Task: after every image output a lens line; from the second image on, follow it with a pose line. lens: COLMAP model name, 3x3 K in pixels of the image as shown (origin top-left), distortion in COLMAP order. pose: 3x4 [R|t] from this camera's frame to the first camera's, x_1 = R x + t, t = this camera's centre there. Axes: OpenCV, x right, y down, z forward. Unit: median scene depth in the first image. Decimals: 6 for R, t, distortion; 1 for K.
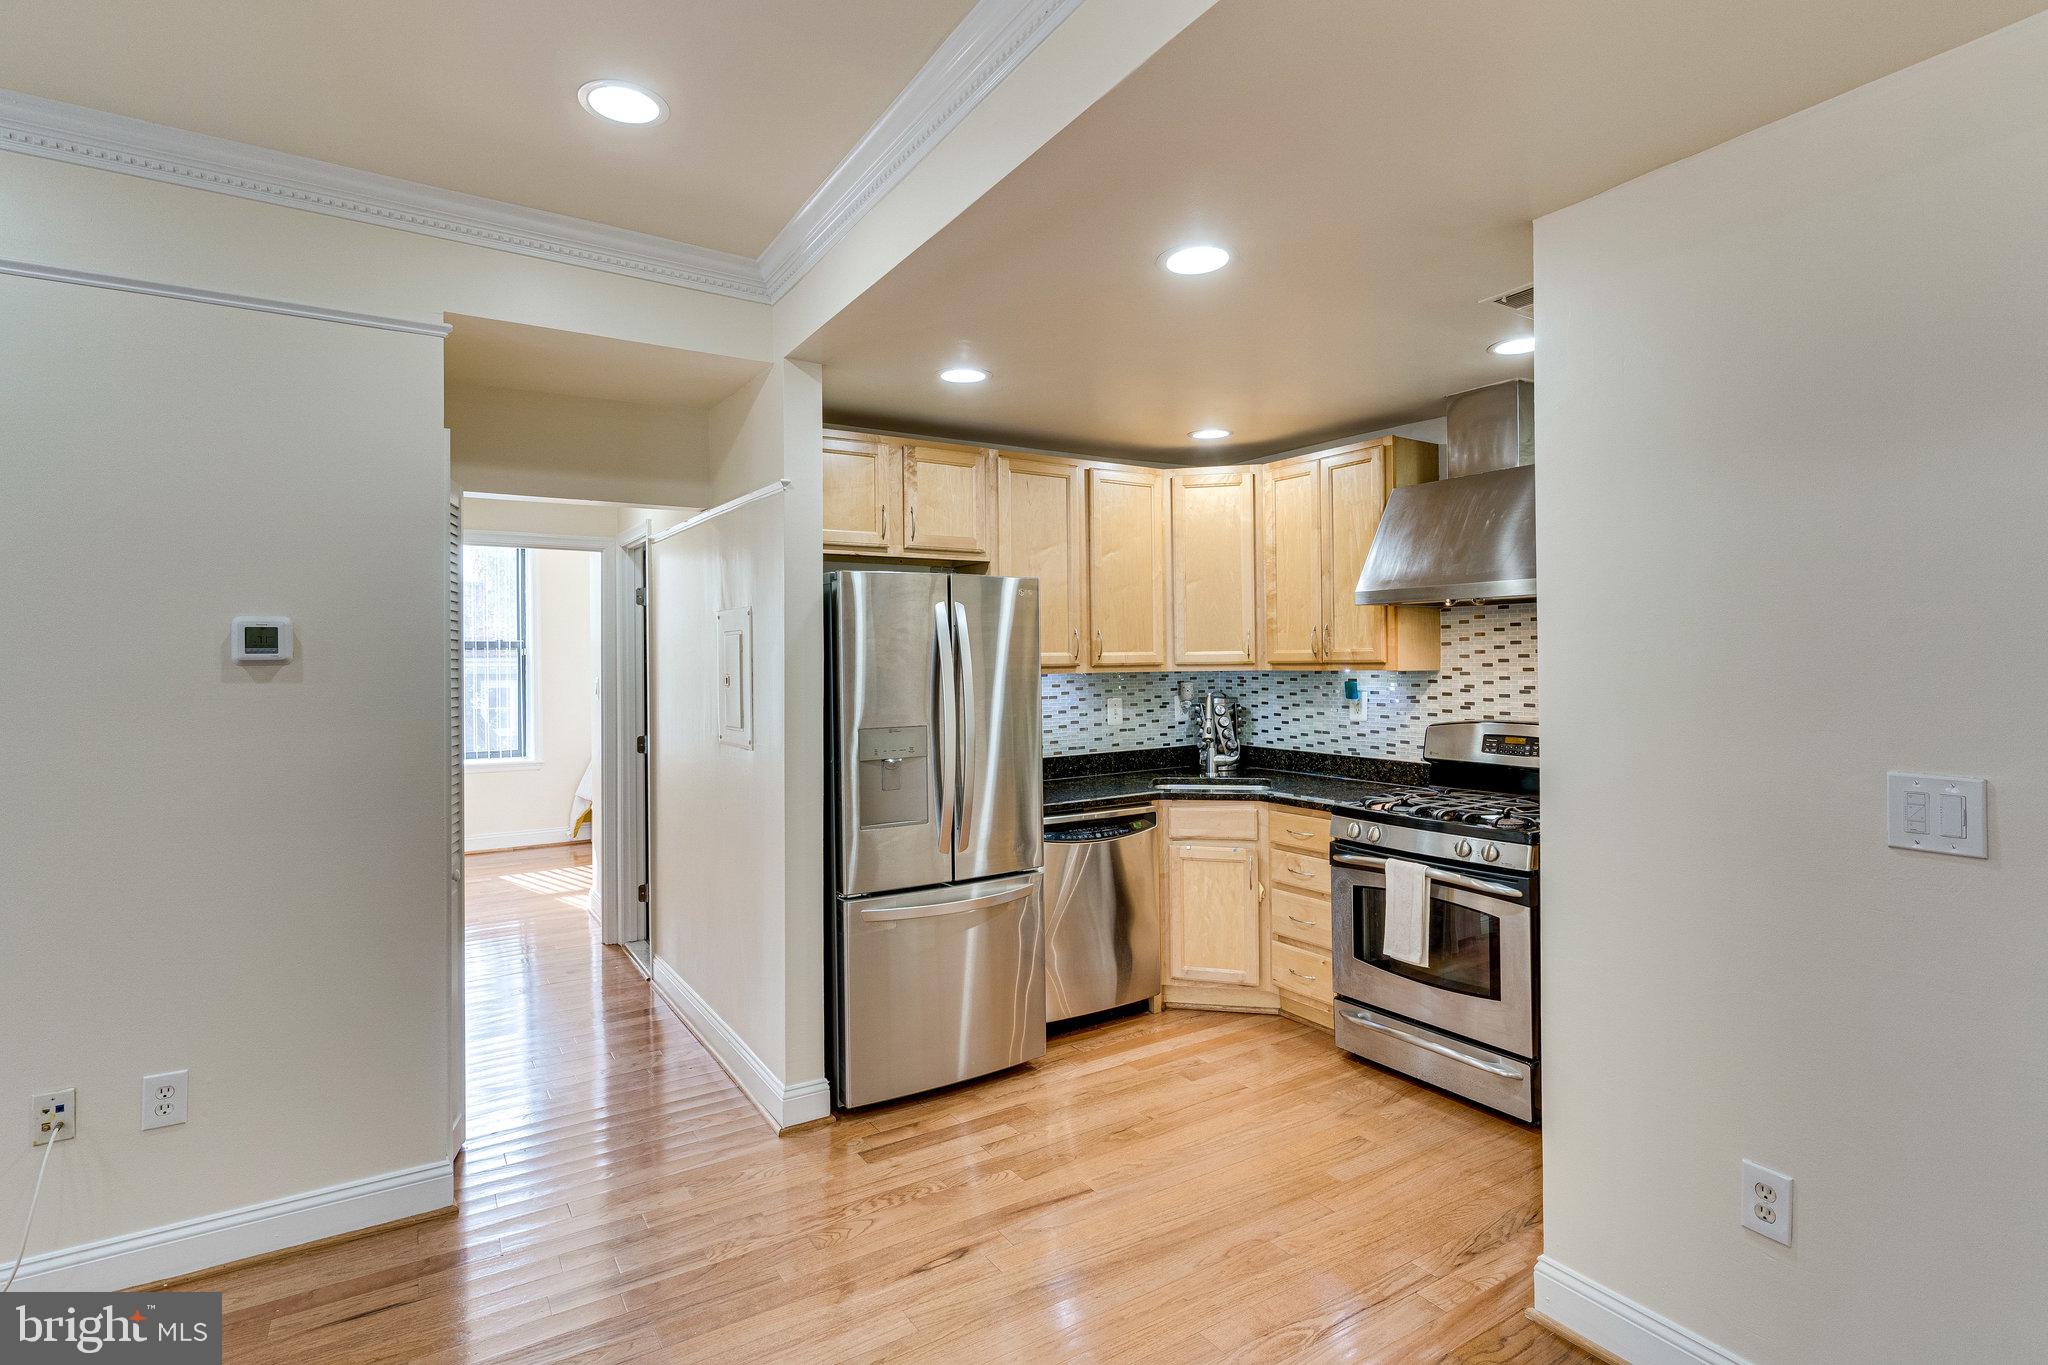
lens RADIAL K [[996.7, 0, 1043.3], [0, 996.7, 660.0], [0, 0, 1]] dist [0.004248, -0.001079]
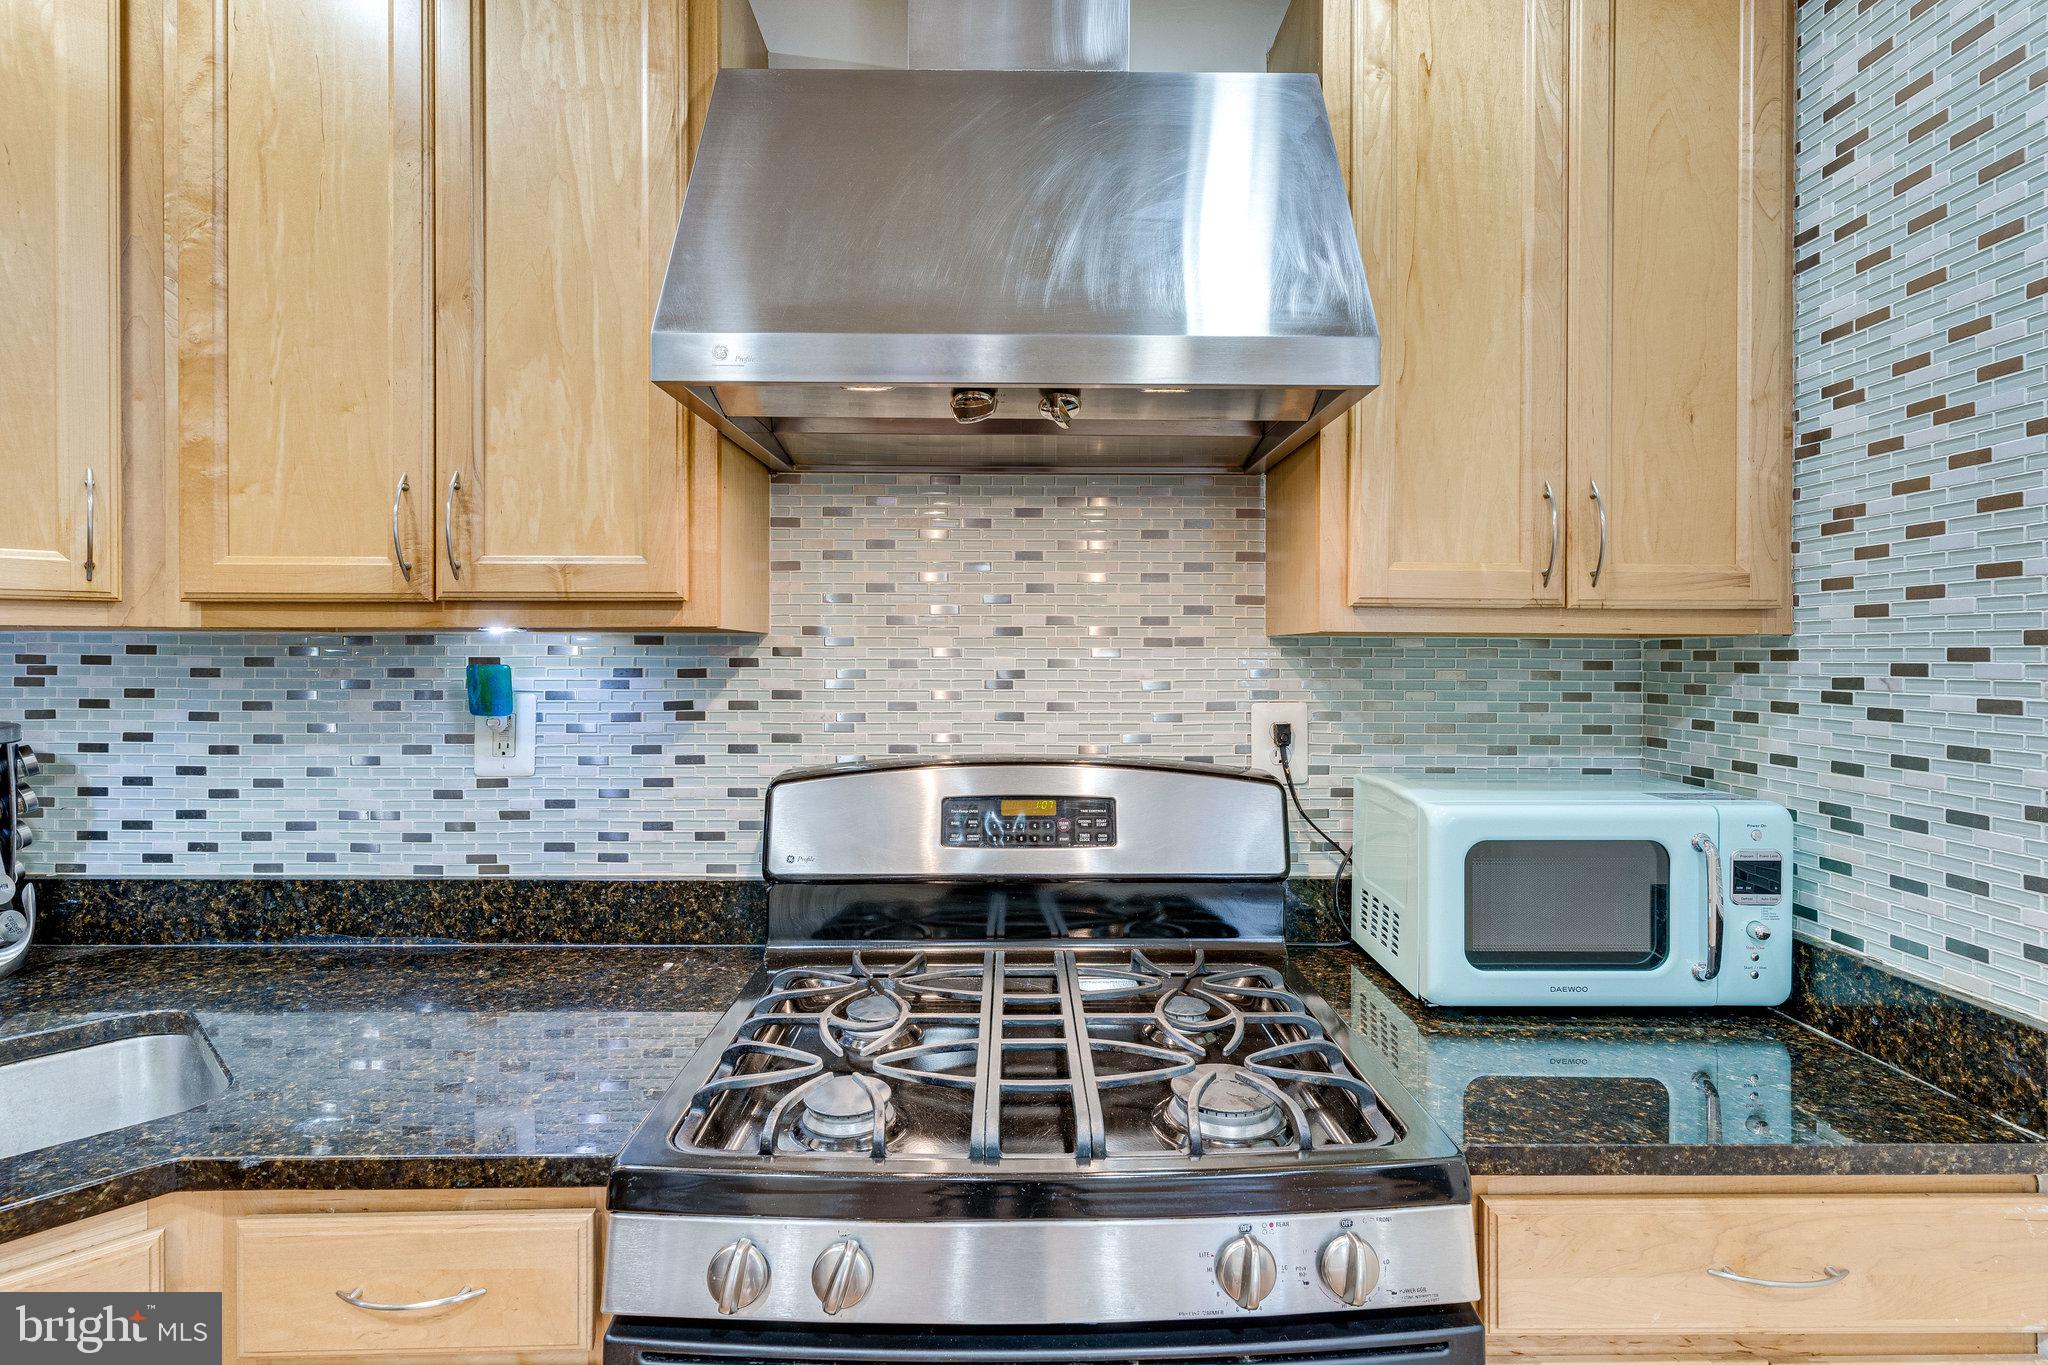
lens RADIAL K [[996.7, 0, 1037.7], [0, 996.7, 656.2], [0, 0, 1]] dist [0.004248, -0.001079]
pose [[0.532534, 0.008219, 0.846369, 0.123858], [-0.007150, 0.999961, -0.005212, 0.019951], [-0.846379, -0.003276, 0.532572, 0.692671]]
